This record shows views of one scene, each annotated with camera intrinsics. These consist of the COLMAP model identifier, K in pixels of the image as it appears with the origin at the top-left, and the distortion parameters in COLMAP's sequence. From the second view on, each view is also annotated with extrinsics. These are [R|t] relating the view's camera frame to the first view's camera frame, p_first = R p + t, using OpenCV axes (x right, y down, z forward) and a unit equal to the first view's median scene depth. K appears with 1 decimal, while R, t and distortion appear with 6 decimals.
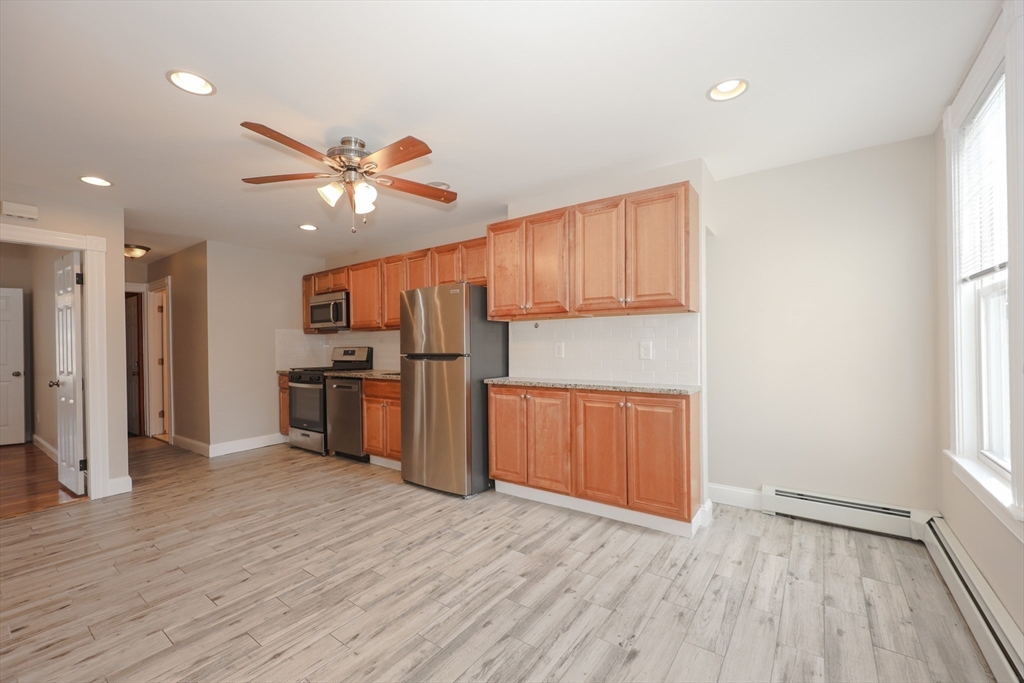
lens RADIAL K [[427.4, 0, 511.5], [0, 427.4, 344.6], [0, 0, 1]] dist [0.001086, -0.000242]
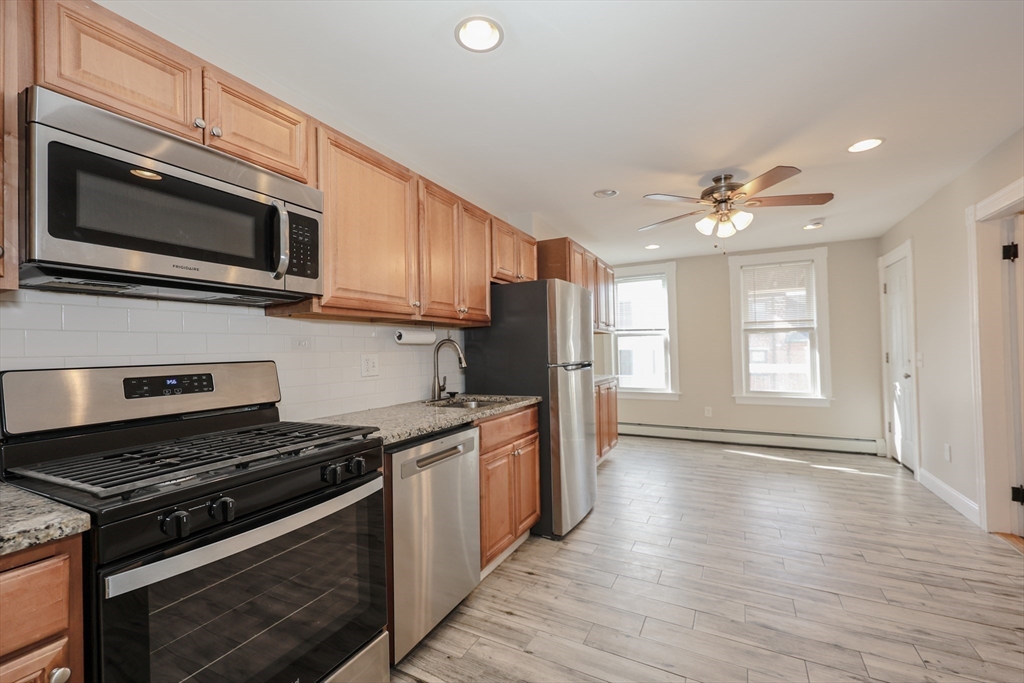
lens RADIAL K [[427.4, 0, 511.5], [0, 427.4, 344.6], [0, 0, 1]] dist [0.001086, -0.000242]
pose [[-0.155084, 0.035279, 0.987271, -1.290718], [0.017905, 0.999298, -0.032896, 0.011418], [-0.987739, 0.012575, -0.155607, 1.583246]]
